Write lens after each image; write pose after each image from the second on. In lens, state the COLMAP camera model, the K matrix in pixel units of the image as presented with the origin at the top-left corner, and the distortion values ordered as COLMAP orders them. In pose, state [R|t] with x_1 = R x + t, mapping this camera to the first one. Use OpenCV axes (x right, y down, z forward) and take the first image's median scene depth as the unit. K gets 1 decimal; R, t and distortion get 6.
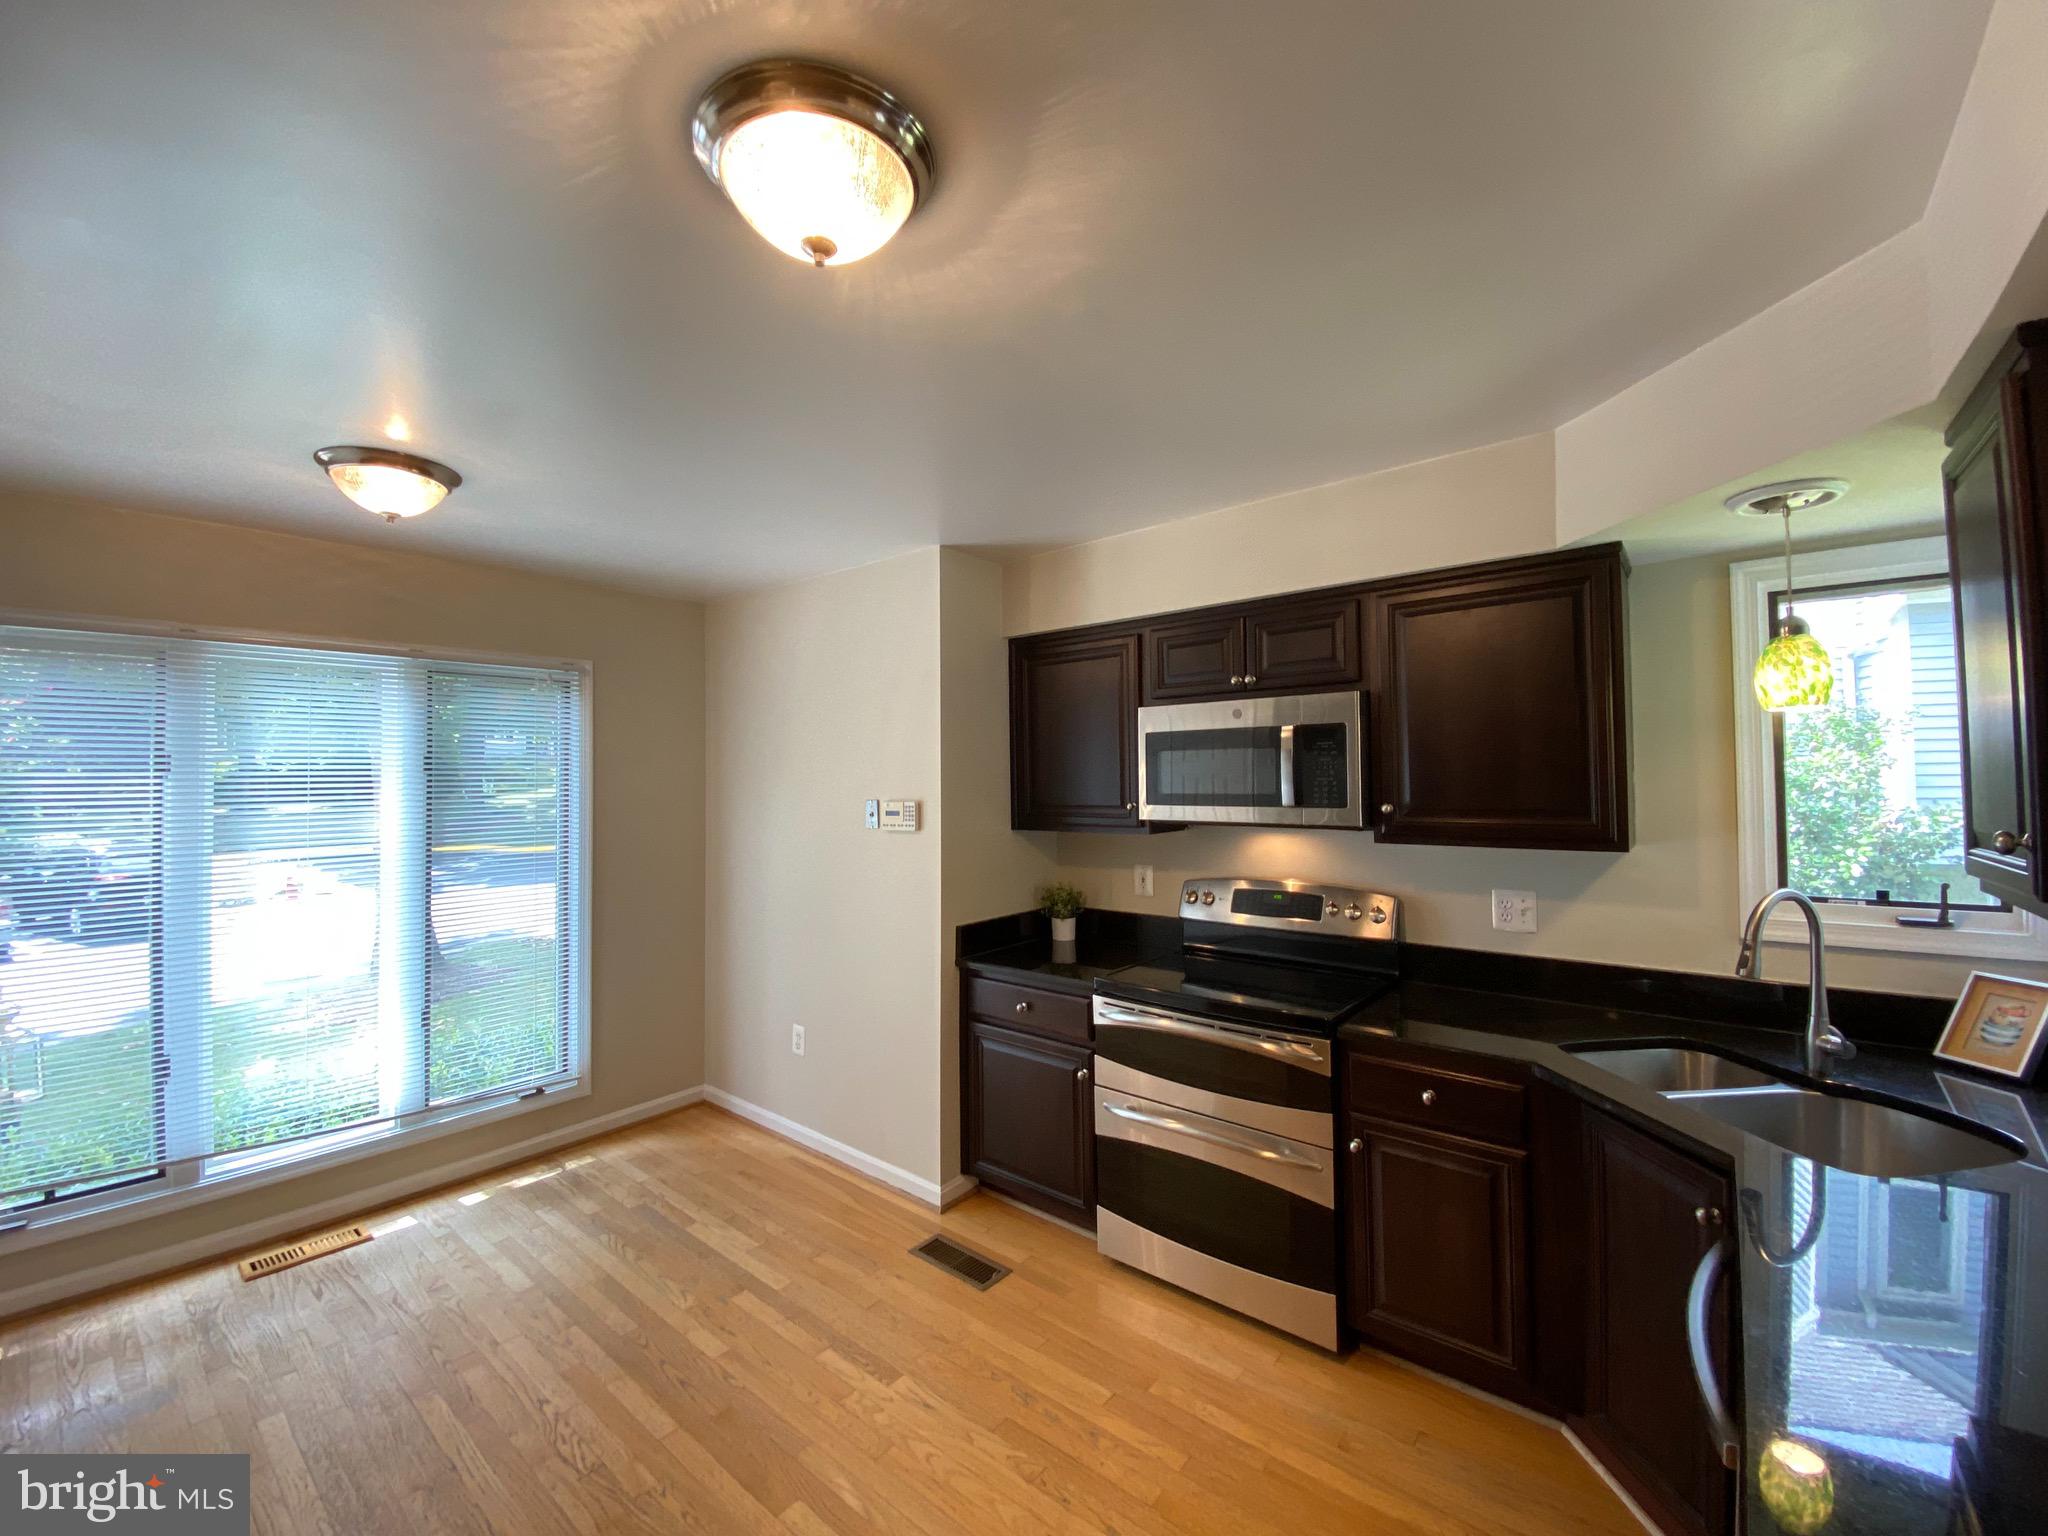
lens RADIAL K [[830.2, 0, 1024.0], [0, 830.2, 768.0], [0, 0, 1]] dist [0.017656, -0.018914]
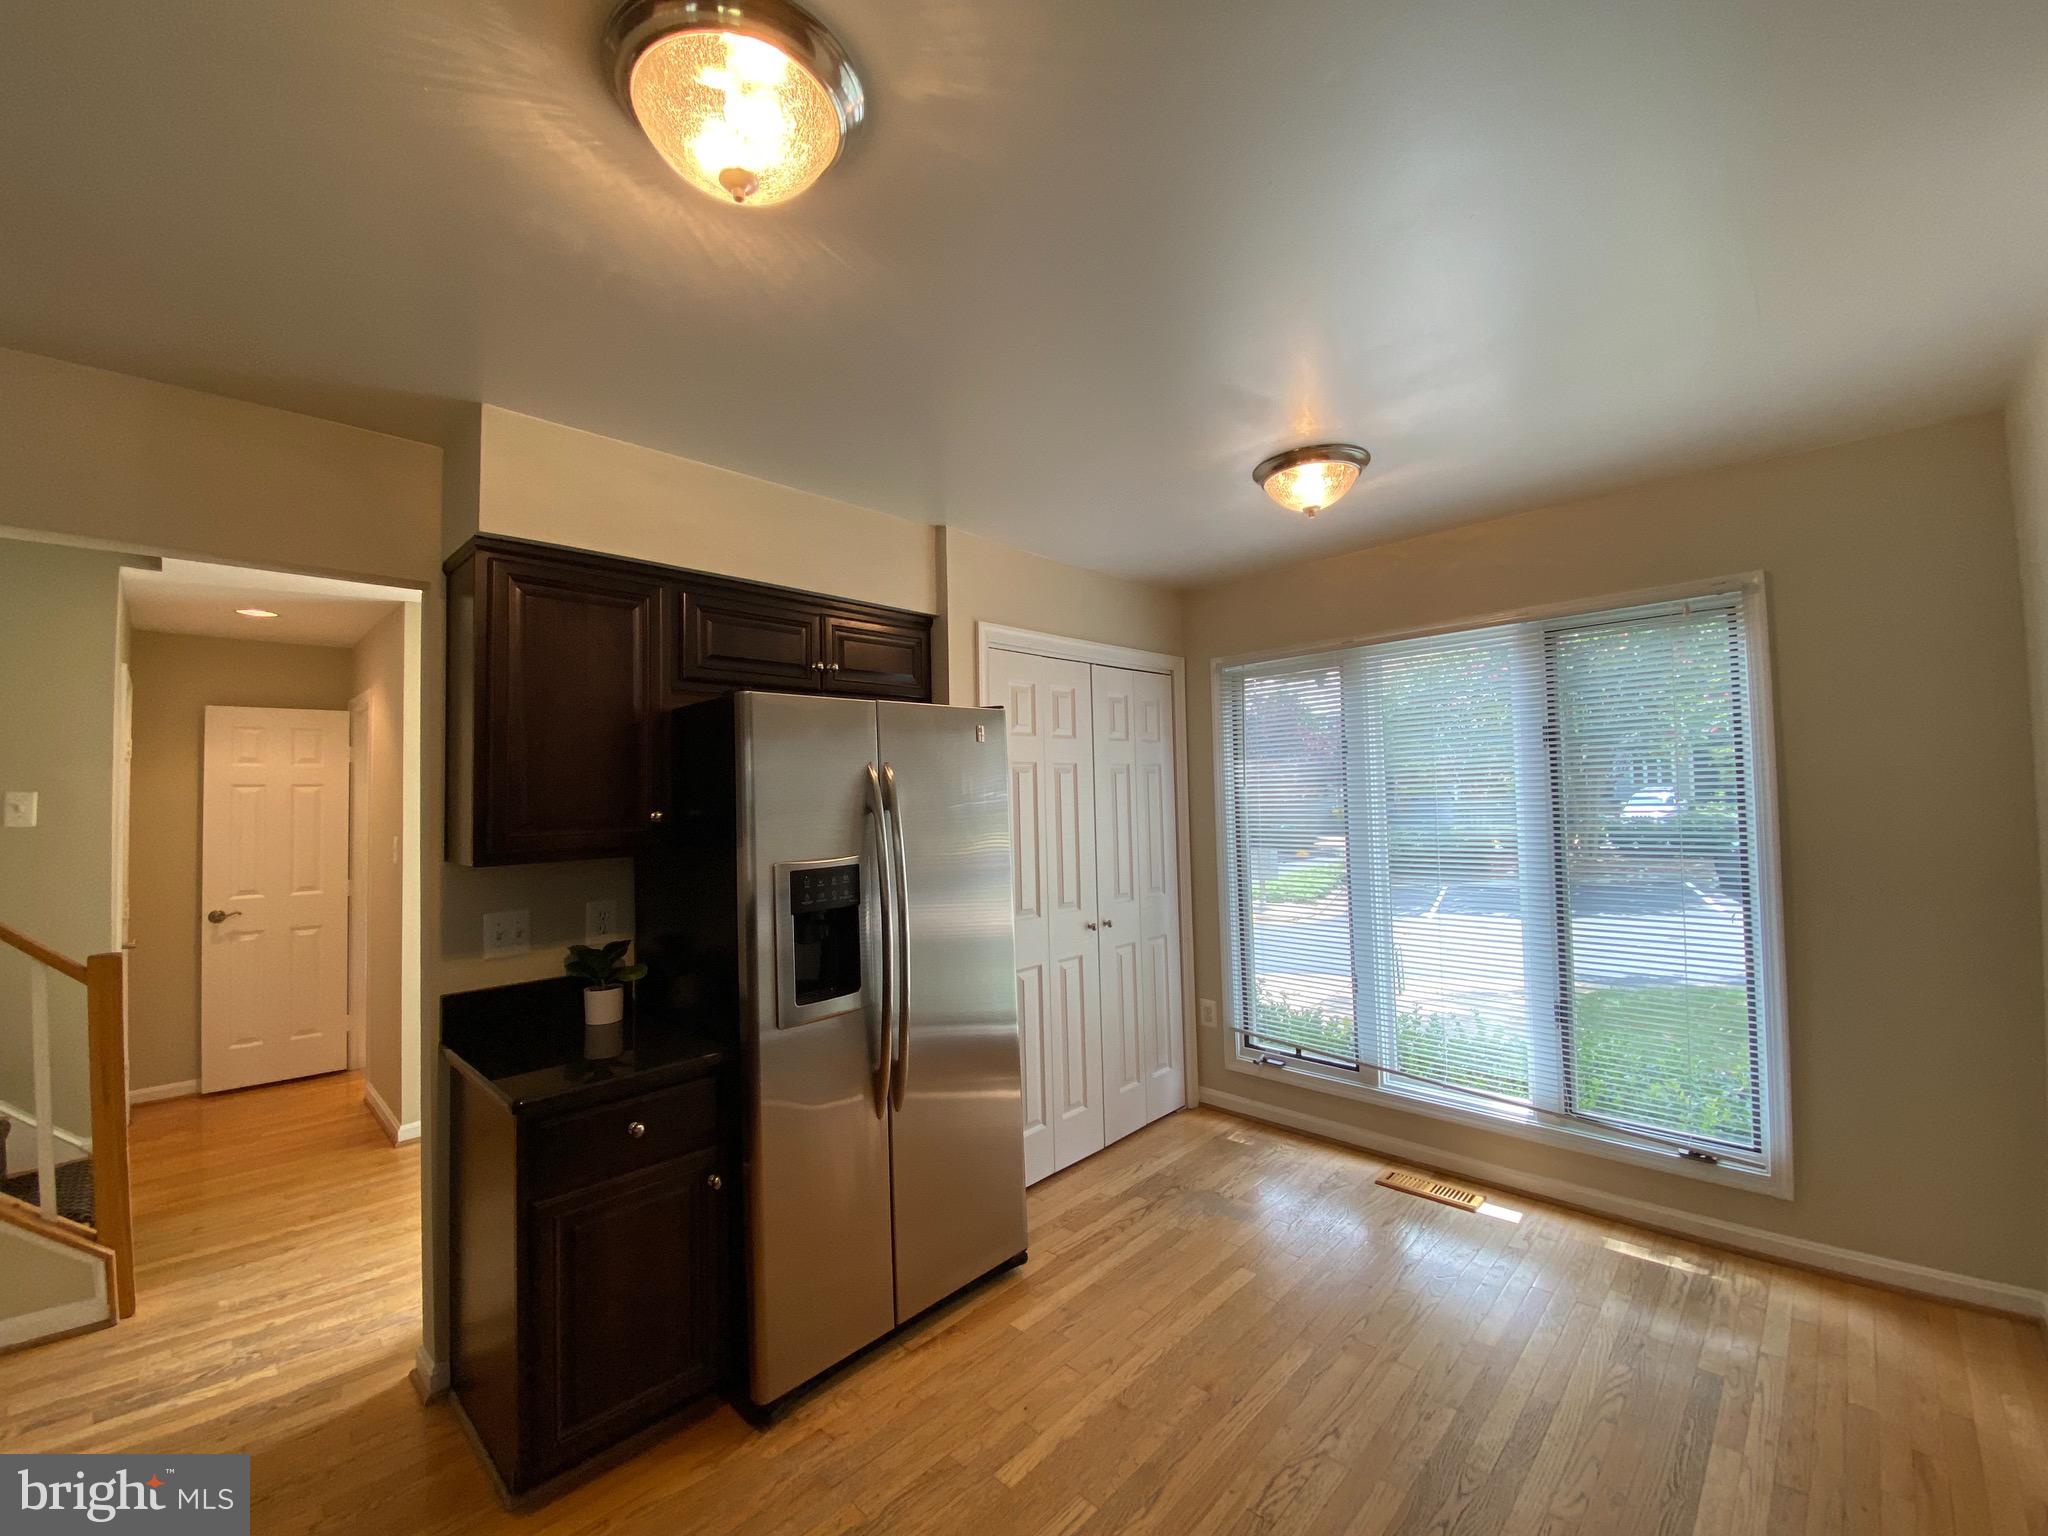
lens RADIAL K [[830.2, 0, 1024.0], [0, 830.2, 768.0], [0, 0, 1]] dist [0.017656, -0.018914]
pose [[-0.080329, -0.020233, -0.996563, 0.323564], [0.044439, 0.998727, -0.023859, 0.038526], [0.995777, -0.046203, -0.079328, 0.670882]]
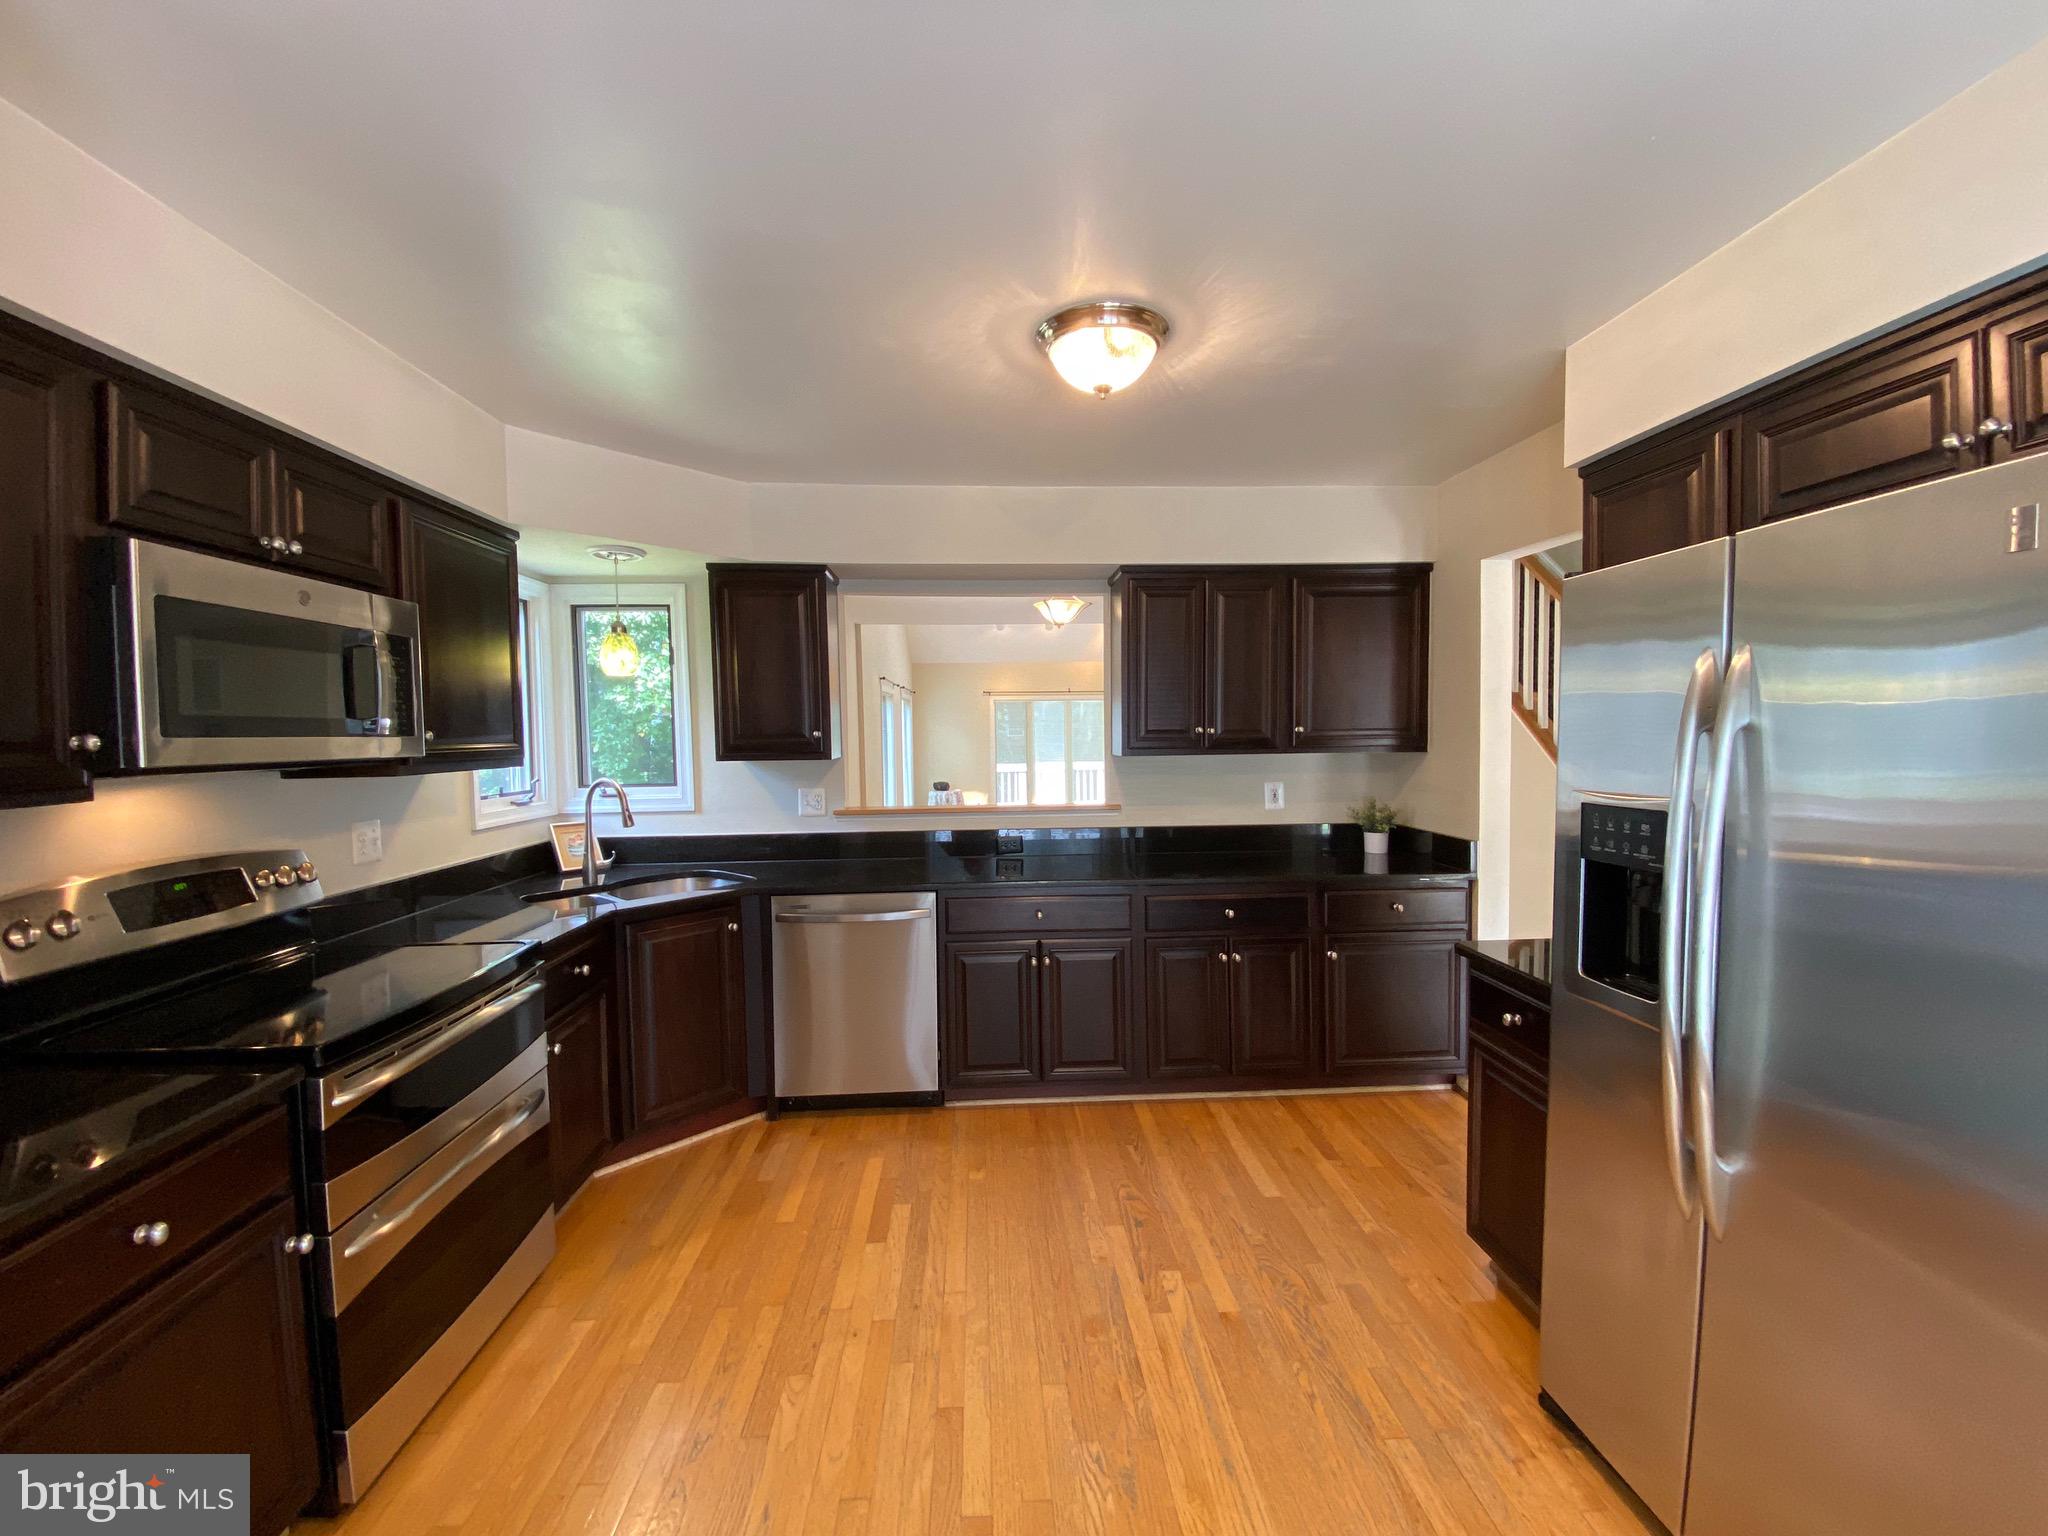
lens RADIAL K [[830.2, 0, 1024.0], [0, 830.2, 768.0], [0, 0, 1]] dist [0.017656, -0.018914]
pose [[-0.678220, -0.013201, 0.734741, -0.709446], [0.006063, 0.999704, 0.023558, 0.066908], [-0.734834, 0.020433, -0.677939, 1.152080]]
